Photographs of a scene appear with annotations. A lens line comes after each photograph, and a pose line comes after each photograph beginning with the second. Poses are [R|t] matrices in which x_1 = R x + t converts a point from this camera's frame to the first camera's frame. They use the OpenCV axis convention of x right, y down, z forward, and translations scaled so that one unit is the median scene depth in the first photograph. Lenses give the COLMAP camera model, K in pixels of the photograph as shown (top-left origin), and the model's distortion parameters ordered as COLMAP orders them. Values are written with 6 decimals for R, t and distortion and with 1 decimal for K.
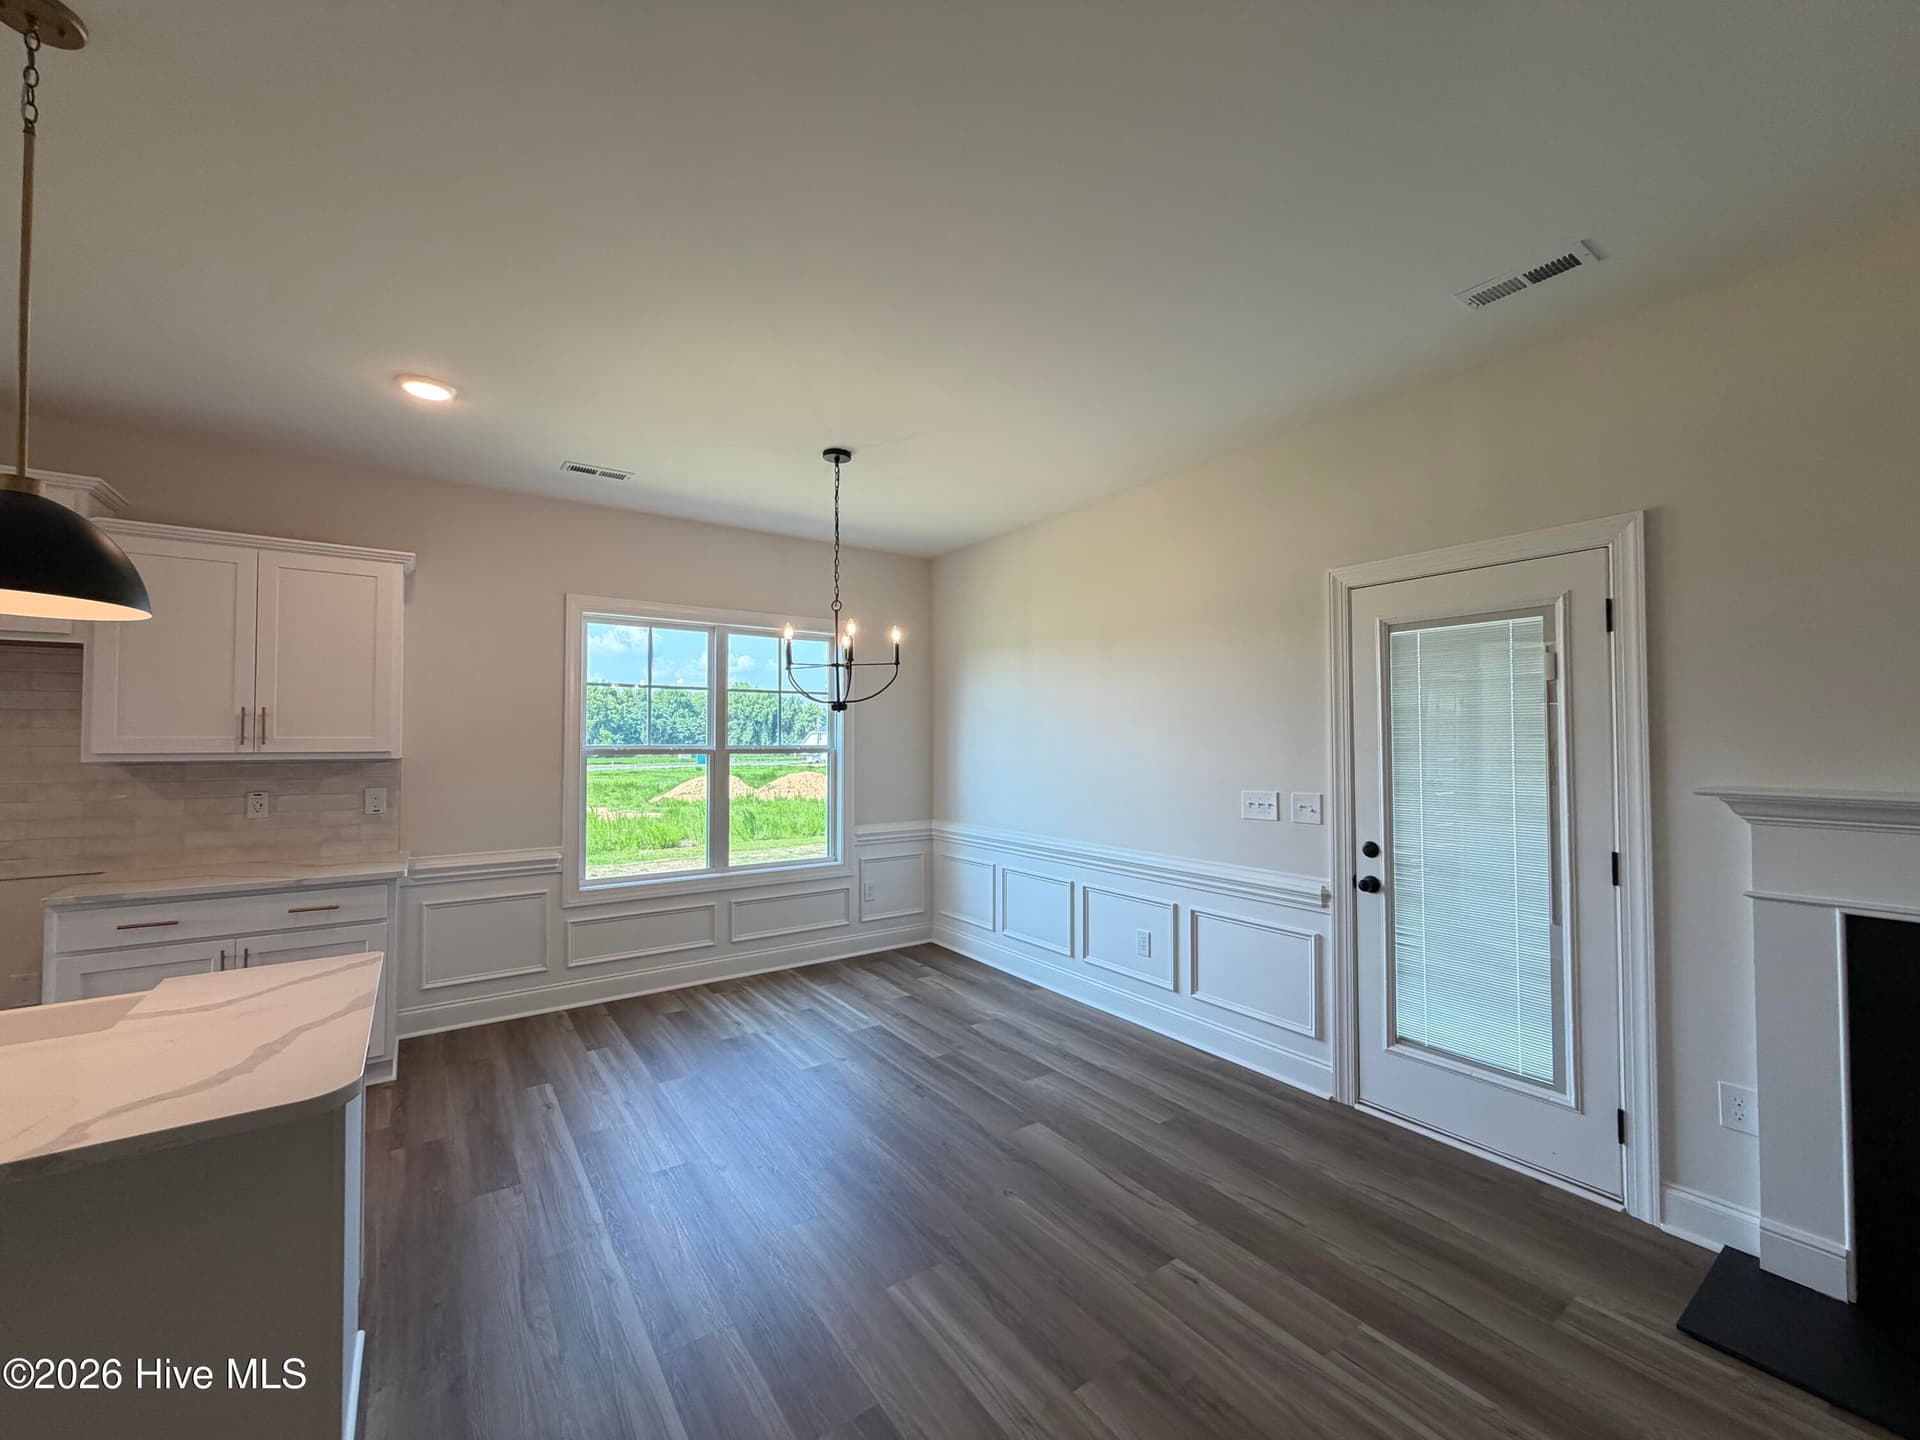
lens RADIAL K [[767.3, 0, 960.0], [0, 767.3, 723.0], [0, 0, 1]] dist [0.001231, 0.000136]
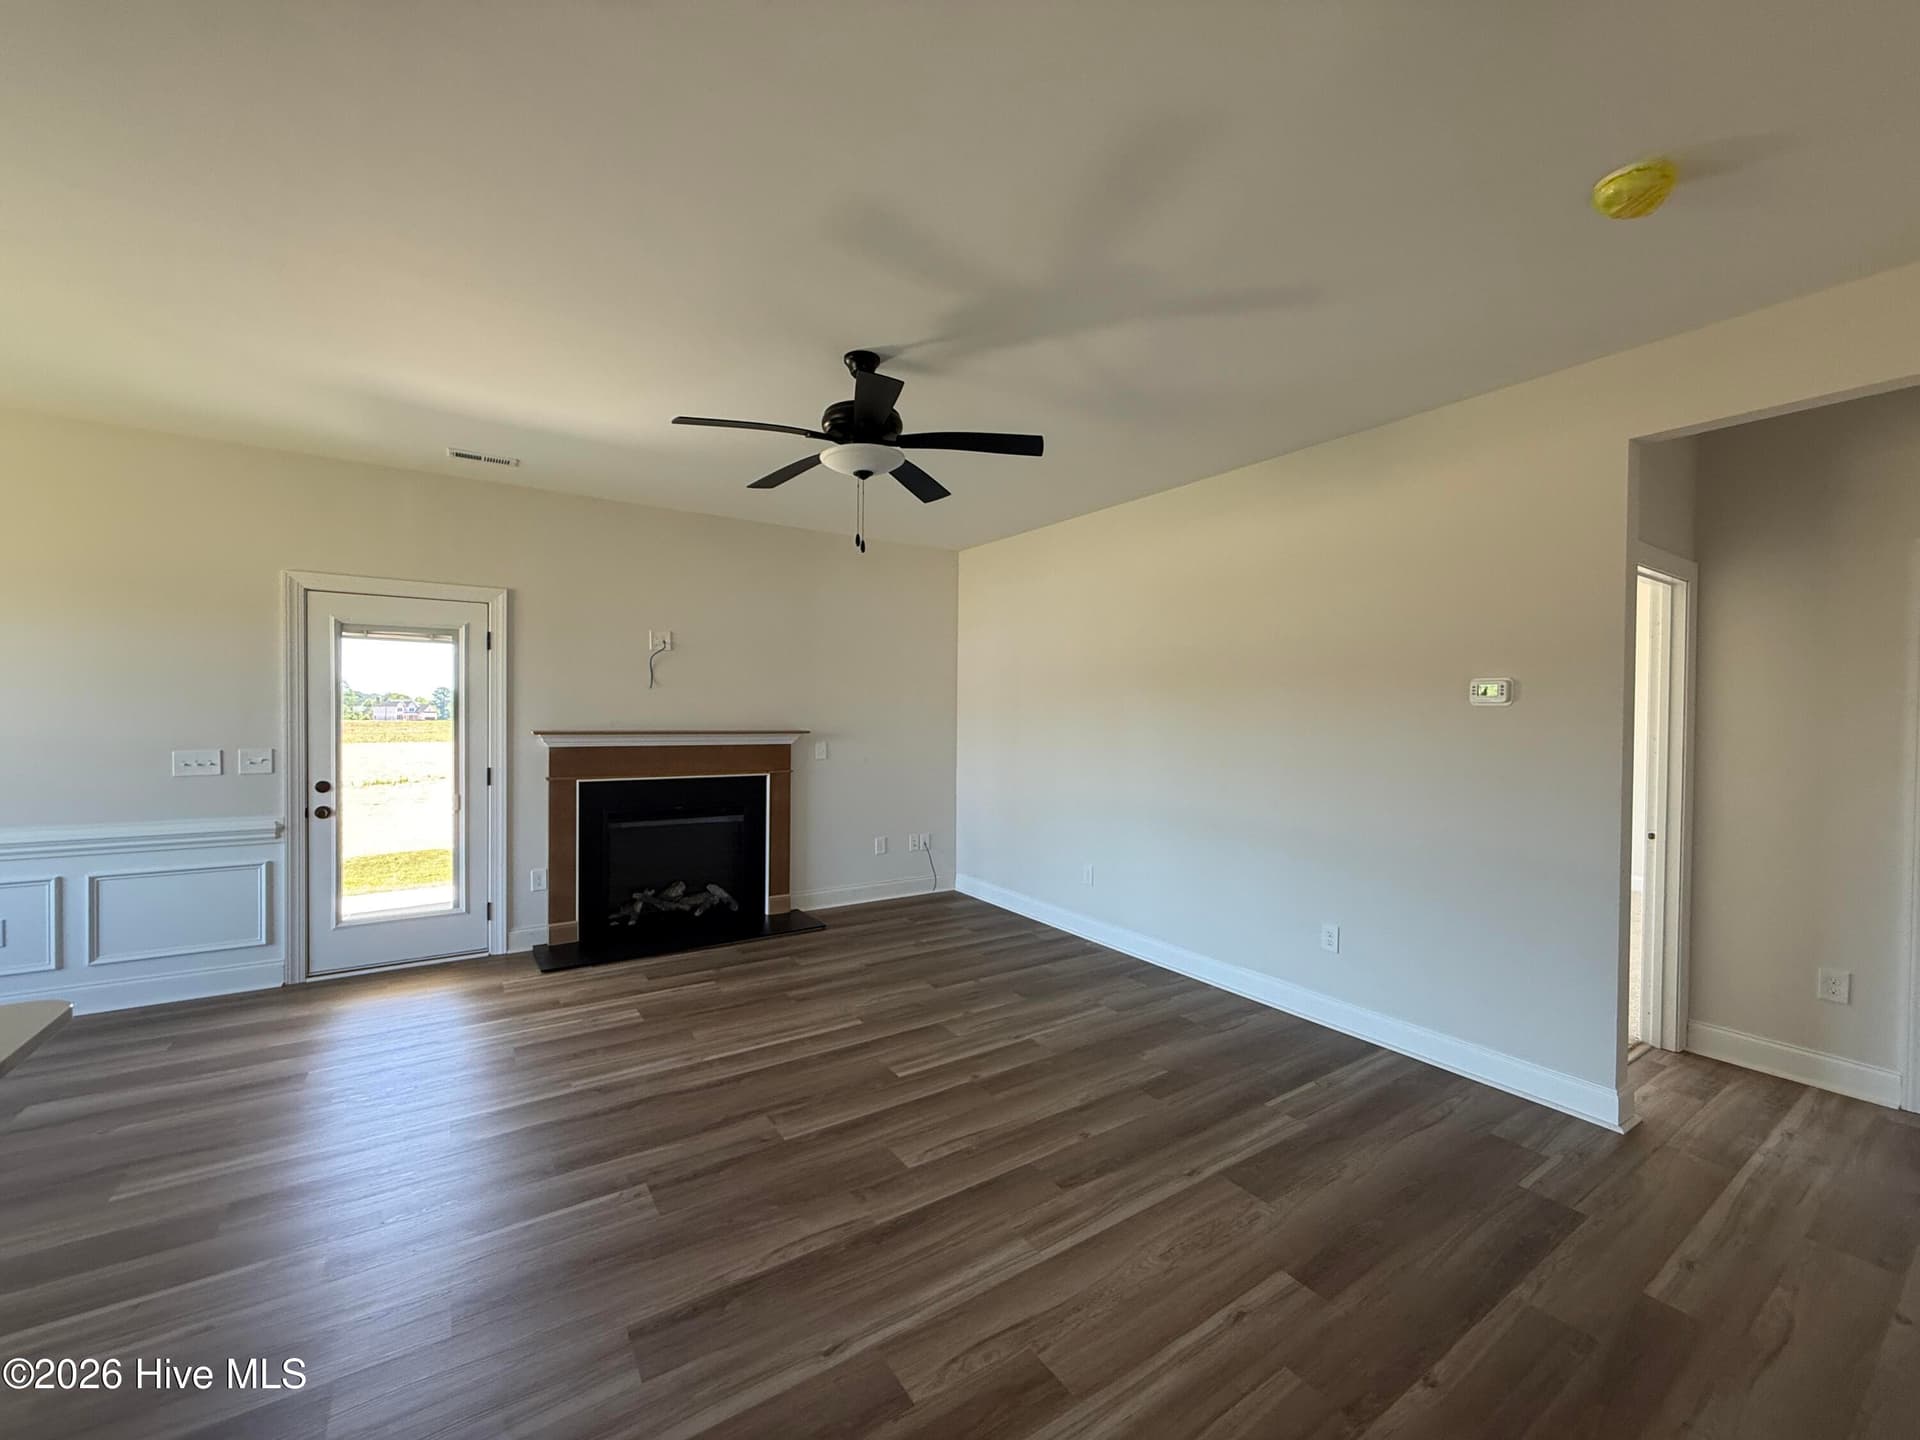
lens RADIAL K [[767.3, 0, 955.8], [0, 767.3, 722.8], [0, 0, 1]] dist [0.001231, 0.000136]
pose [[0.029495, -0.010327, 0.999512, -0.782456], [-0.031532, 0.999439, 0.011257, 0.001443], [-0.999067, -0.031849, 0.029153, -0.150609]]
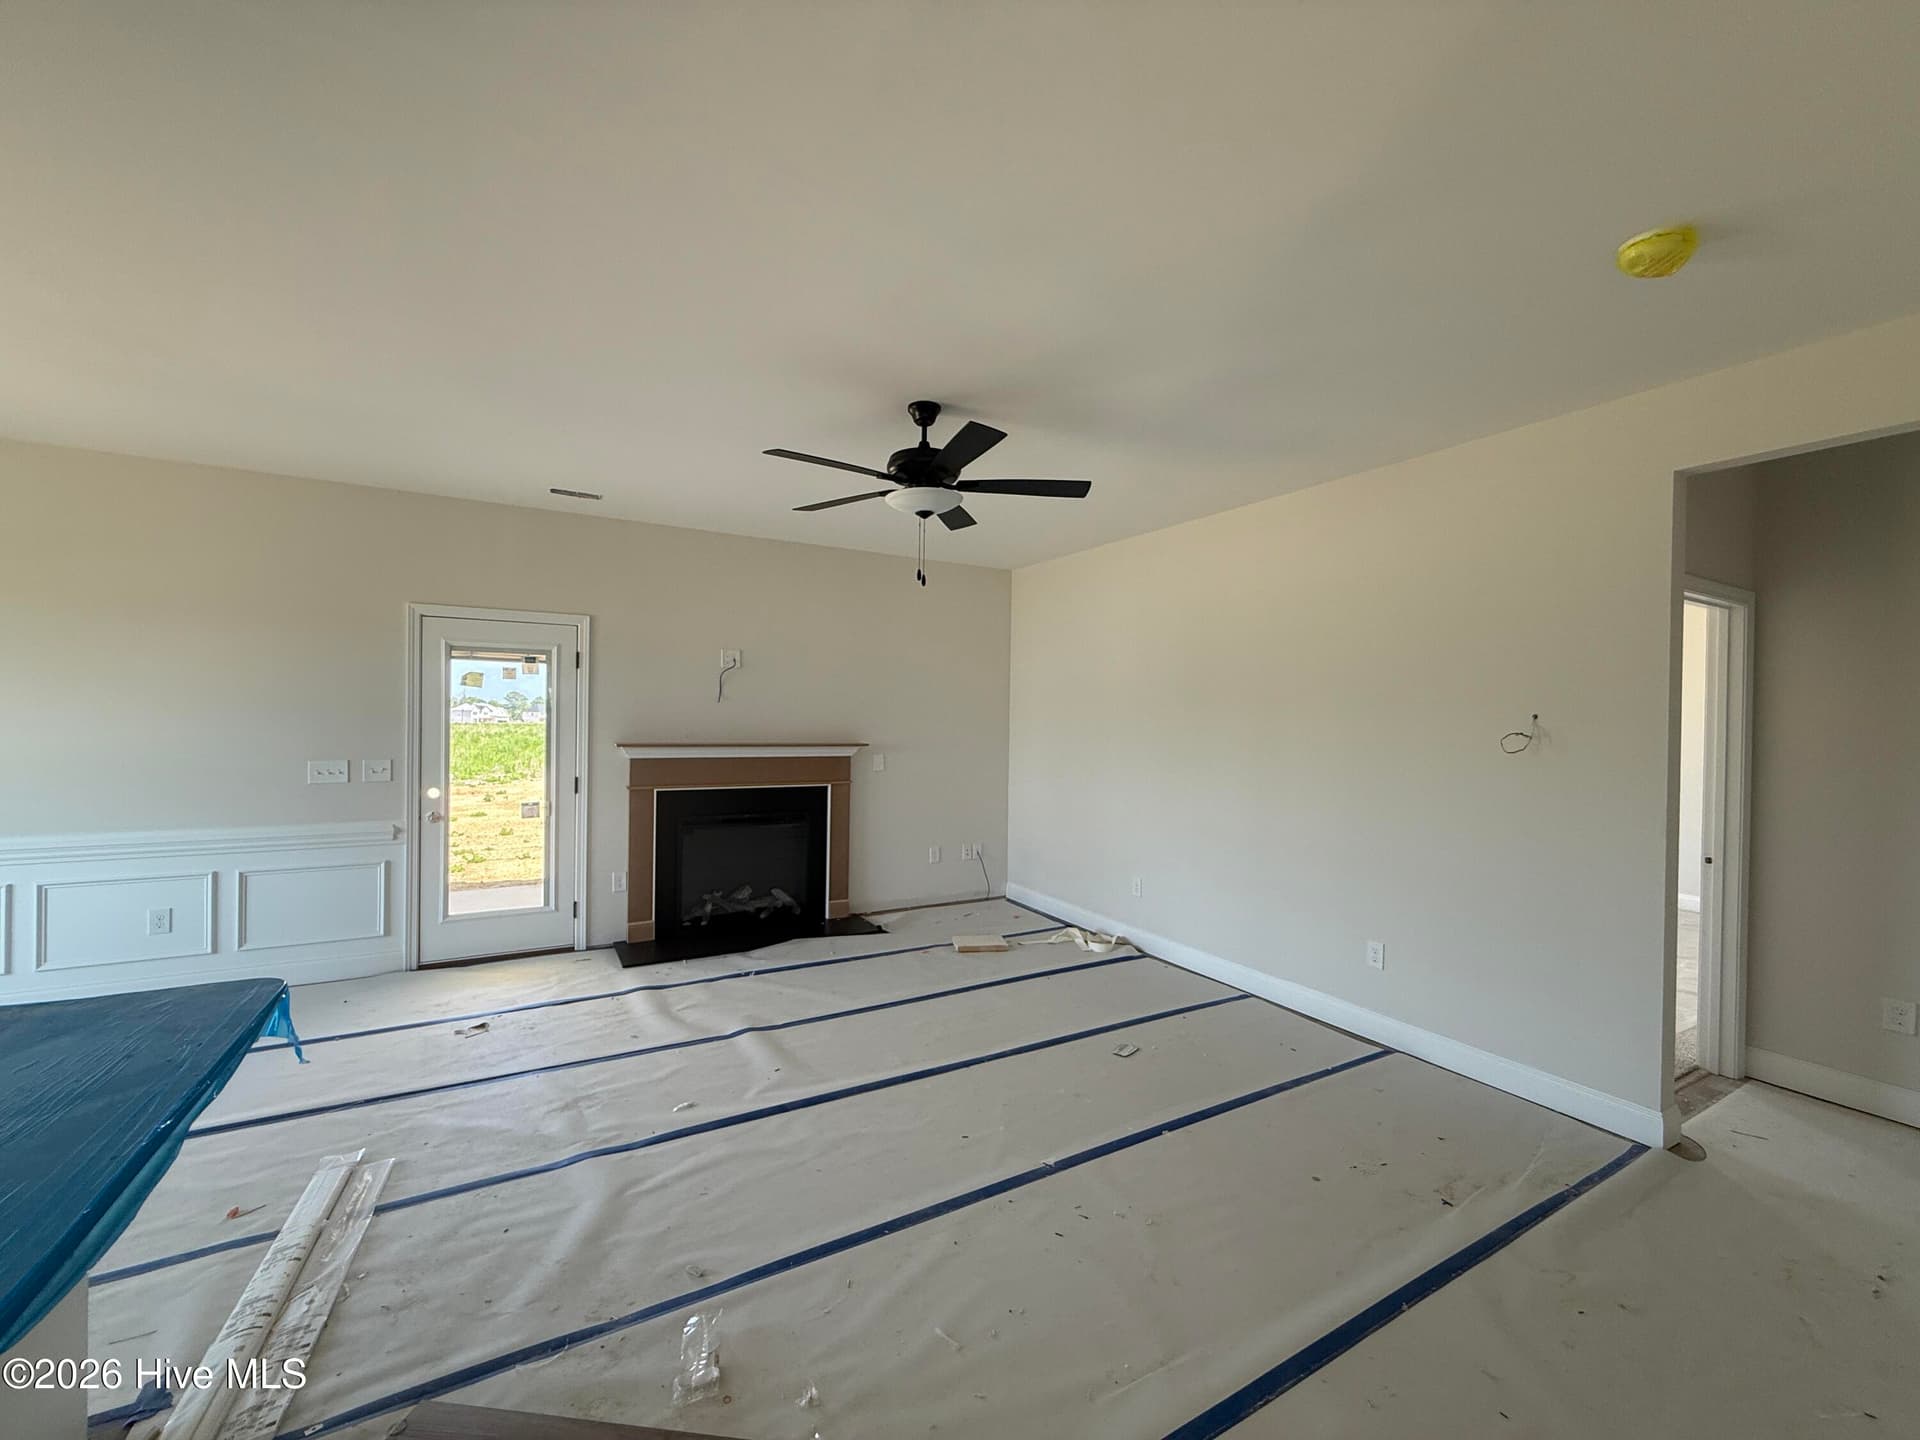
lens RADIAL K [[767.3, 0, 955.1], [0, 767.3, 721.1], [0, 0, 1]] dist [0.001231, 0.000136]
pose [[0.097418, -0.000809, 0.995243, -0.851133], [-0.036632, 0.999319, 0.004398, -0.020010], [-0.994569, -0.036886, 0.097322, -0.149641]]
